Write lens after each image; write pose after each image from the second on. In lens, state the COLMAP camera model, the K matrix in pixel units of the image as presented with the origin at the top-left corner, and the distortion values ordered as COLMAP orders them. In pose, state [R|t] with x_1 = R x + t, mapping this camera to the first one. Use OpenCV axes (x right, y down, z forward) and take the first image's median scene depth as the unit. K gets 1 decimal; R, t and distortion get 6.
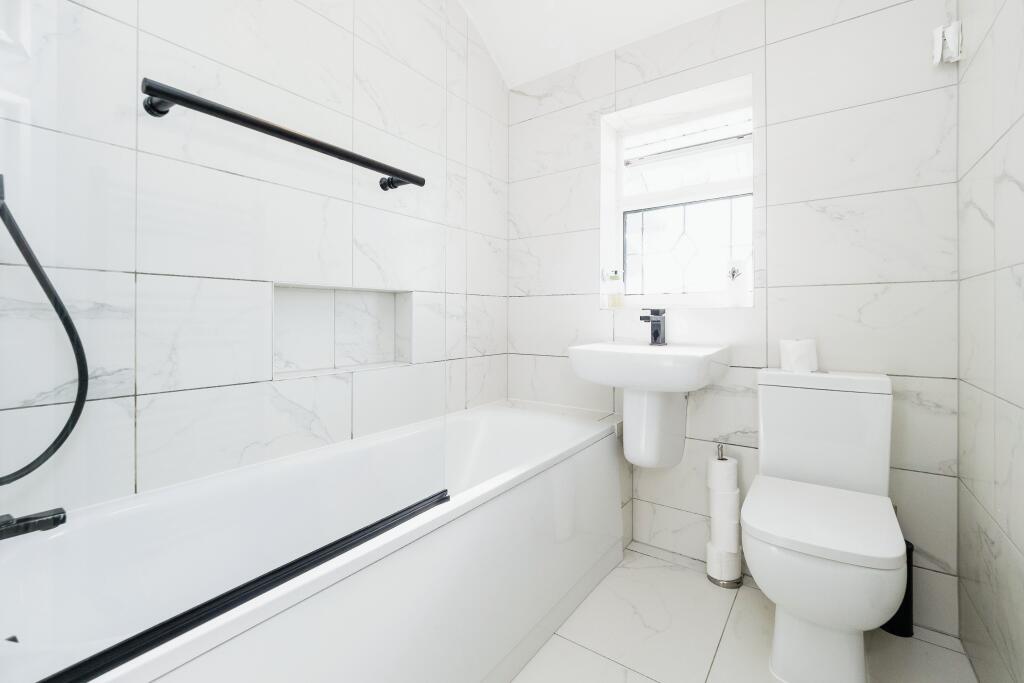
lens RADIAL K [[434.4, 0, 512.3], [0, 434.4, 304.5], [0, 0, 1]] dist [-0.007291, 0.000102]
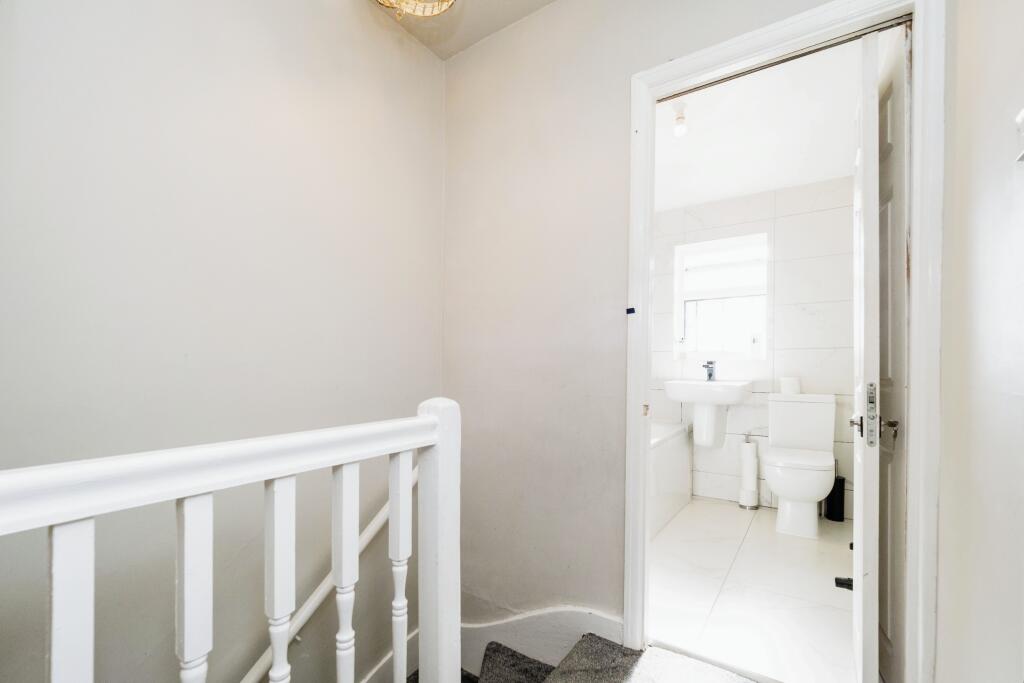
lens RADIAL K [[434.1, 0, 510.0], [0, 434.1, 360.2], [0, 0, 1]] dist [0.000595, 0.000068]
pose [[0.999960, 0.004496, 0.007696, -0.526840], [-0.004589, 0.999916, 0.012101, -0.009749], [-0.007641, -0.012136, 0.999897, -0.808479]]
